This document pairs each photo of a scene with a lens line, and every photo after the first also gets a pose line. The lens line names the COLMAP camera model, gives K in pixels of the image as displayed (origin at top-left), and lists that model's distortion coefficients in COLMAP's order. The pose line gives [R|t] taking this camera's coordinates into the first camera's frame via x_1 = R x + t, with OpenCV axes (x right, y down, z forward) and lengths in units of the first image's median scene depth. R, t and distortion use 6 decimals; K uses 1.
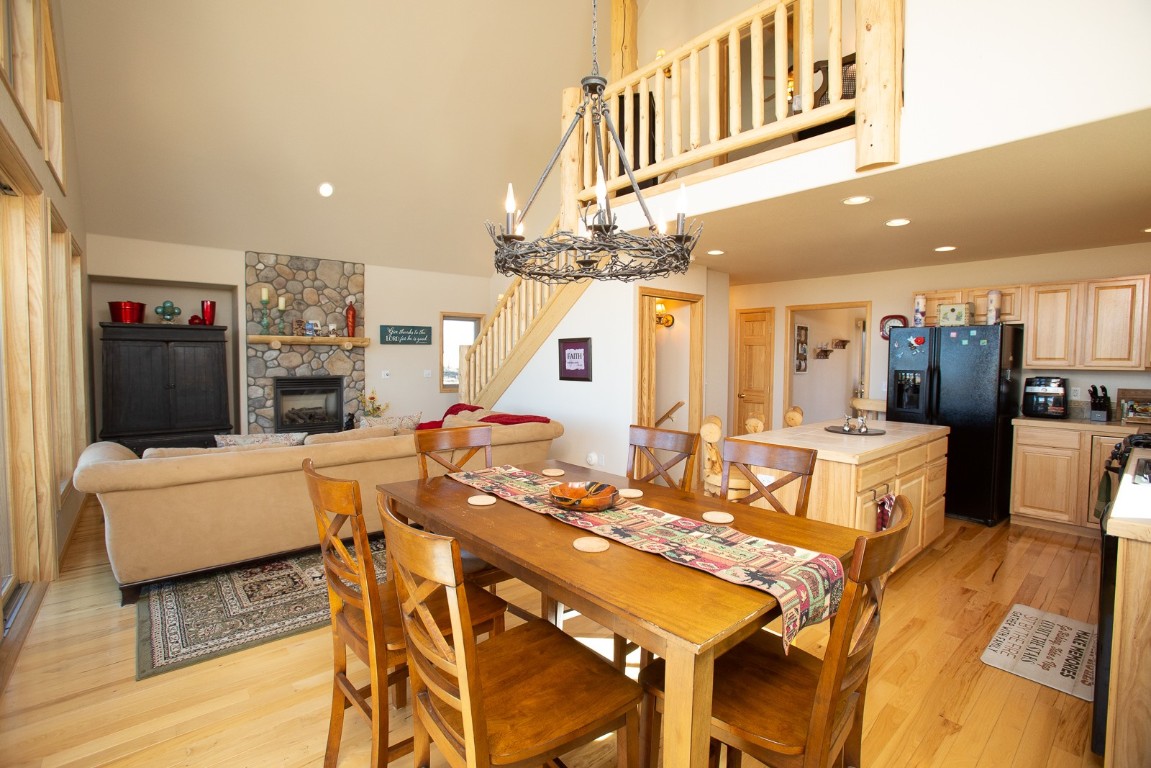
lens RADIAL K [[526.0, 0, 569.1], [0, 526.0, 369.6], [0, 0, 1]] dist [-0.052783, 0.001525]
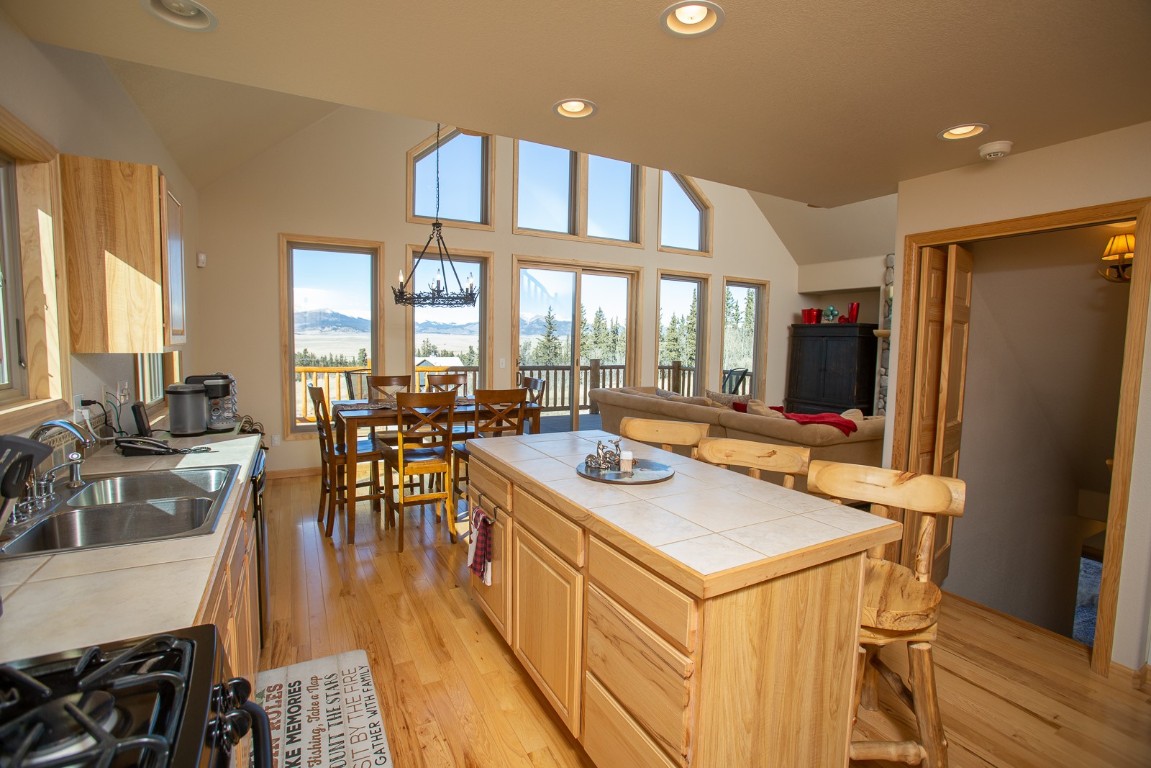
lens RADIAL K [[526.0, 0, 569.1], [0, 526.0, 369.6], [0, 0, 1]] dist [-0.052783, 0.001525]
pose [[-0.222718, 0.046425, -0.973777, 0.601755], [-0.025658, 0.998240, 0.053459, -0.025480], [0.974545, 0.036892, -0.221135, 0.561691]]
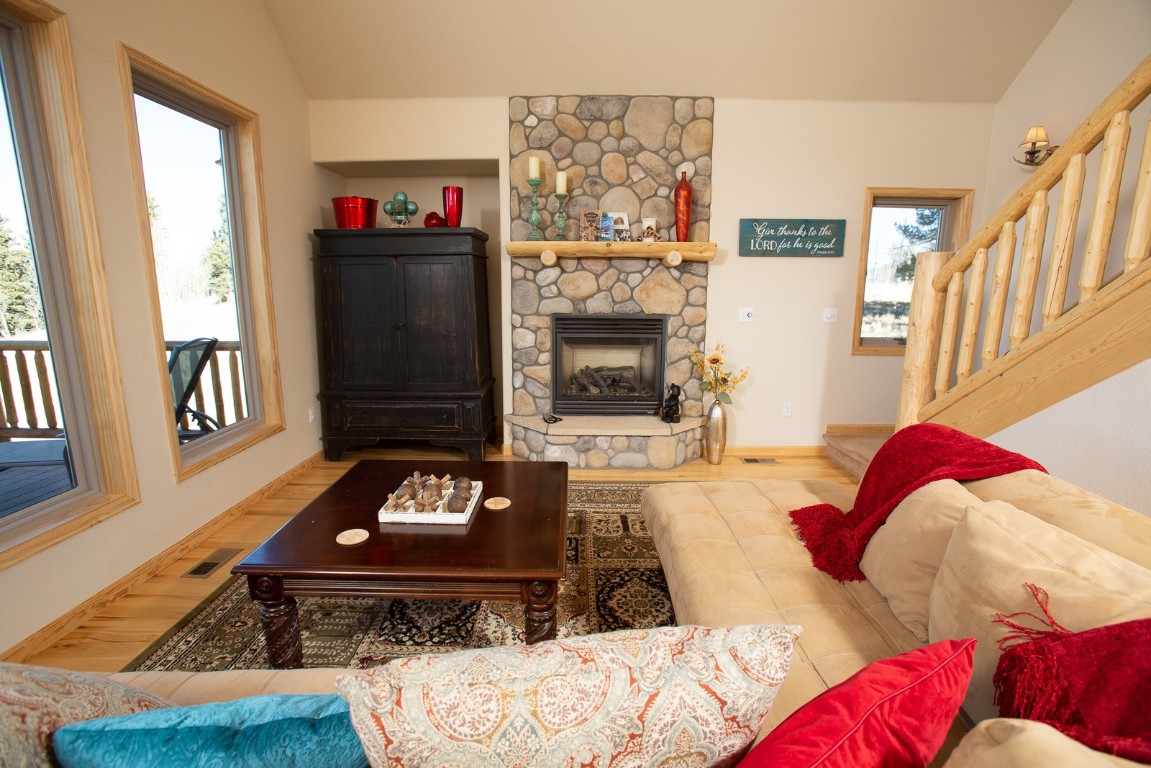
lens RADIAL K [[526.0, 0, 569.1], [0, 526.0, 369.6], [0, 0, 1]] dist [-0.052783, 0.001525]
pose [[0.756383, 0.104334, -0.645754, -0.157577], [-0.016960, 0.989994, 0.140087, -0.007199], [0.653909, -0.095007, 0.750584, 0.542062]]
